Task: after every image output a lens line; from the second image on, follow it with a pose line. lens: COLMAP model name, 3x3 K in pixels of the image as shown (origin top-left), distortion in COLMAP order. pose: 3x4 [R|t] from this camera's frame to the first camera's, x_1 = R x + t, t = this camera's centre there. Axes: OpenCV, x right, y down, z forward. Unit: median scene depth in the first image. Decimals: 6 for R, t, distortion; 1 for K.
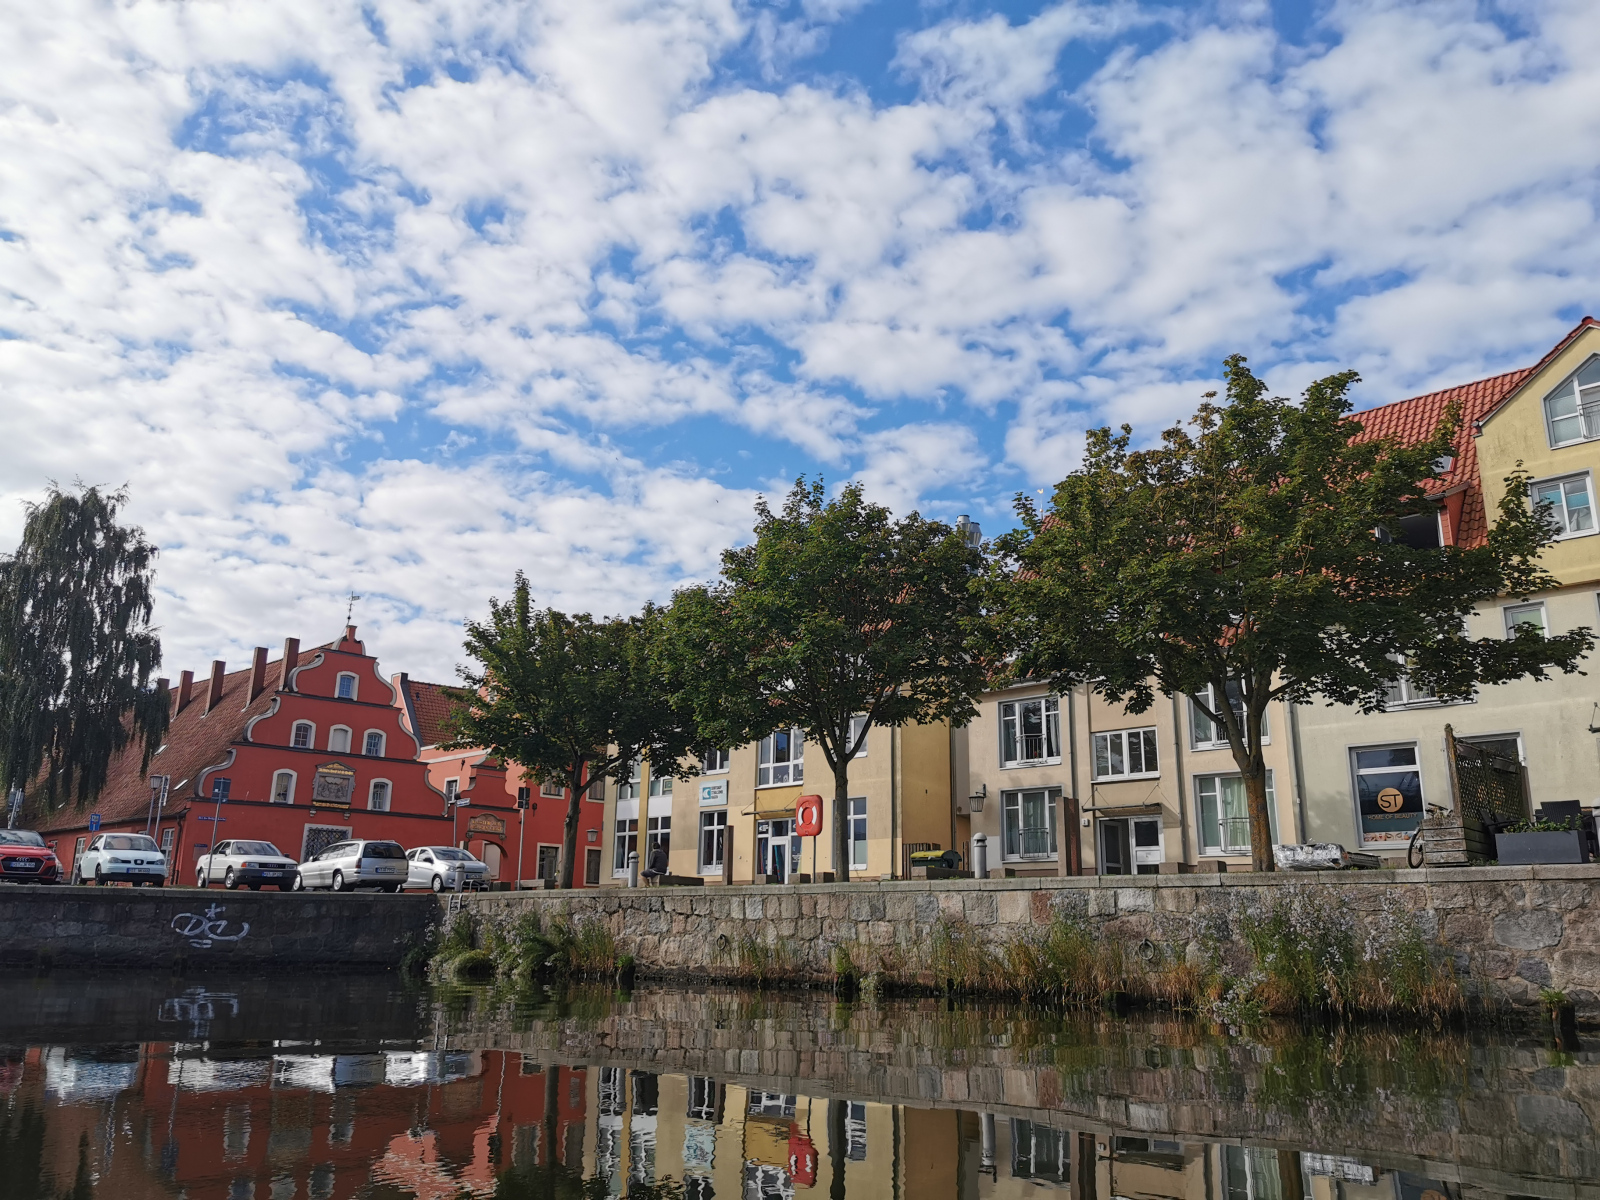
lens RADIAL K [[1309.7, 0, 800.0], [0, 1309.7, 600.0], [0, 0, 1]] dist [0.001741, -0.002331]
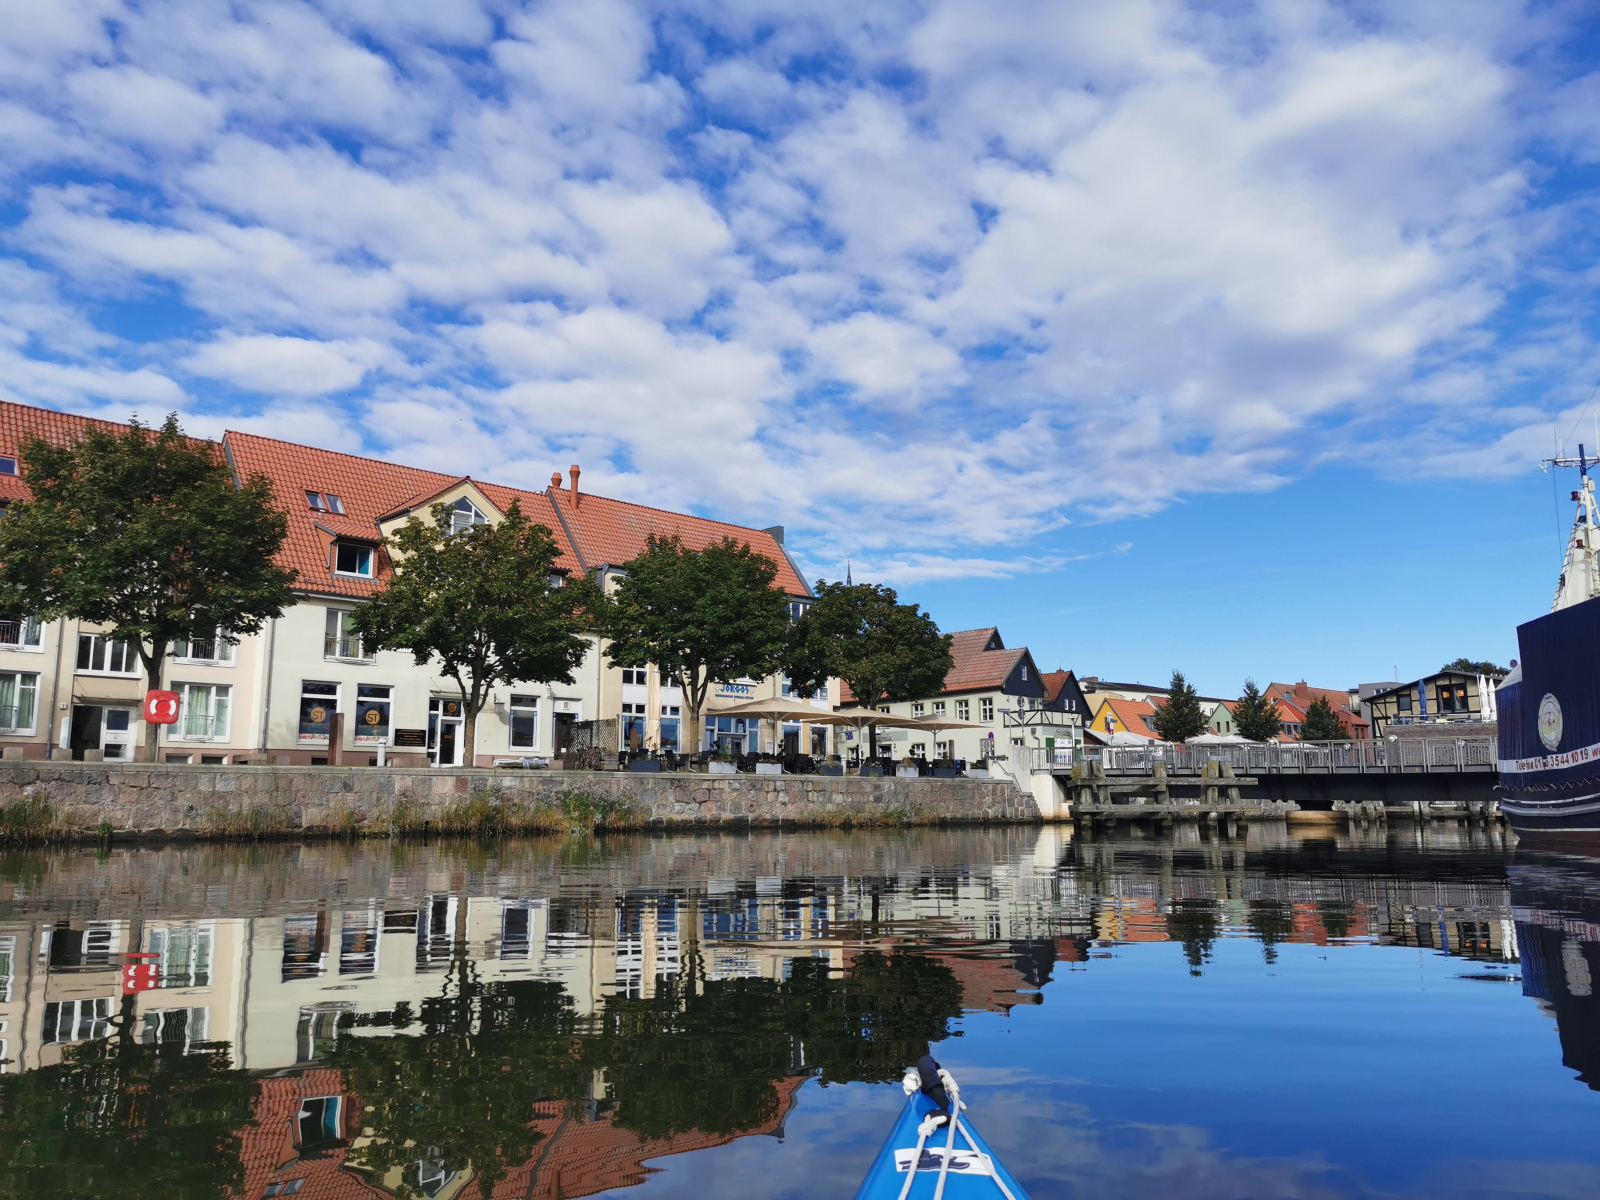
lens RADIAL K [[1247.2, 0, 800.0], [0, 1247.2, 600.0], [0, 0, 1]] dist [0.002499, -0.025474]
pose [[0.014817, 0.146124, 0.989155, -1.117632], [-0.247819, 0.958935, -0.137947, 0.083408], [-0.968693, -0.243088, 0.050421, 0.392480]]
